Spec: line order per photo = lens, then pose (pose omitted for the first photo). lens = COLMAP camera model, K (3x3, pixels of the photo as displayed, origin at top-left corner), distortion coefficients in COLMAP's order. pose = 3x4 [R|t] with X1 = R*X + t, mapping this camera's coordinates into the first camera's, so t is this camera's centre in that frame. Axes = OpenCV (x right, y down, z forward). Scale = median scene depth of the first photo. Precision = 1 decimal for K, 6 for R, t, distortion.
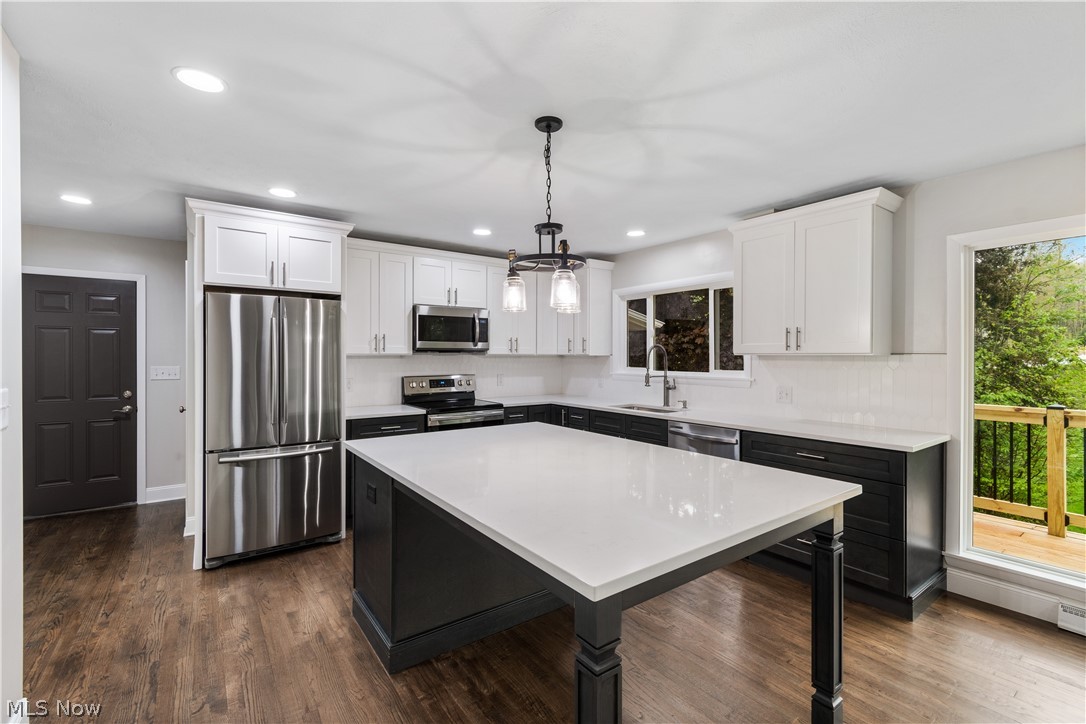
lens RADIAL K [[476.5, 0, 544.2], [0, 476.5, 365.0], [0, 0, 1]] dist [-0.000262, -0.000640]
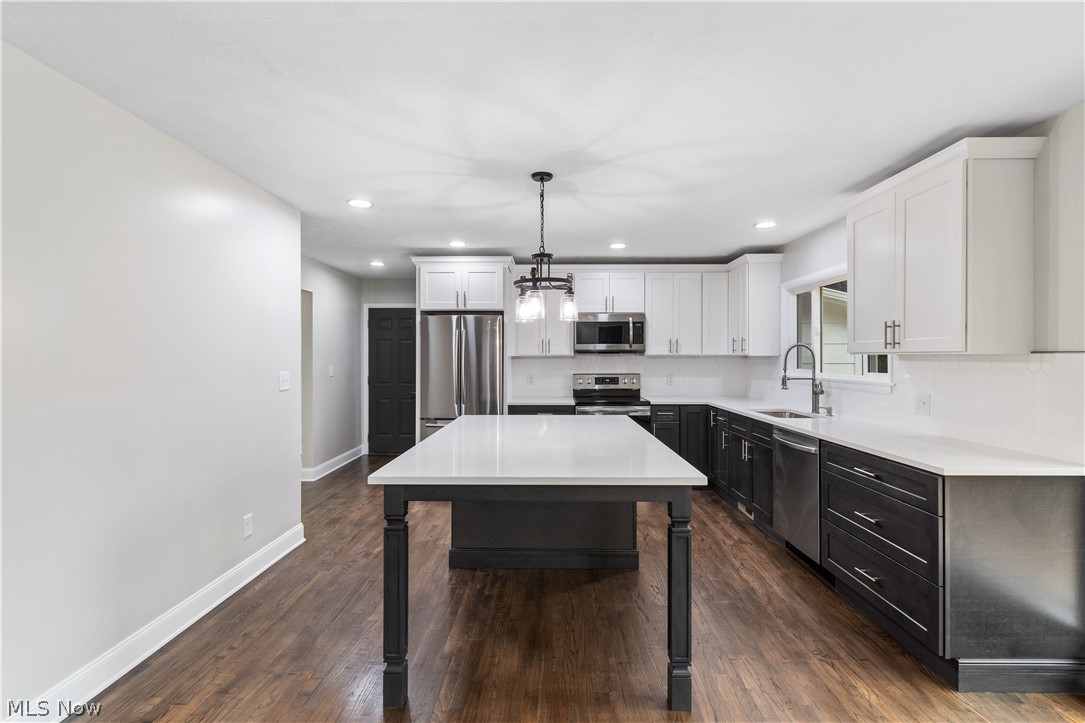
lens RADIAL K [[476.1, 0, 523.8], [0, 476.1, 367.6], [0, 0, 1]] dist [-0.000262, -0.000640]
pose [[0.802748, 0.011837, -0.596201, 0.349014], [-0.010220, 0.999929, 0.006093, 0.002540], [0.596231, 0.001203, 0.802812, -0.031355]]
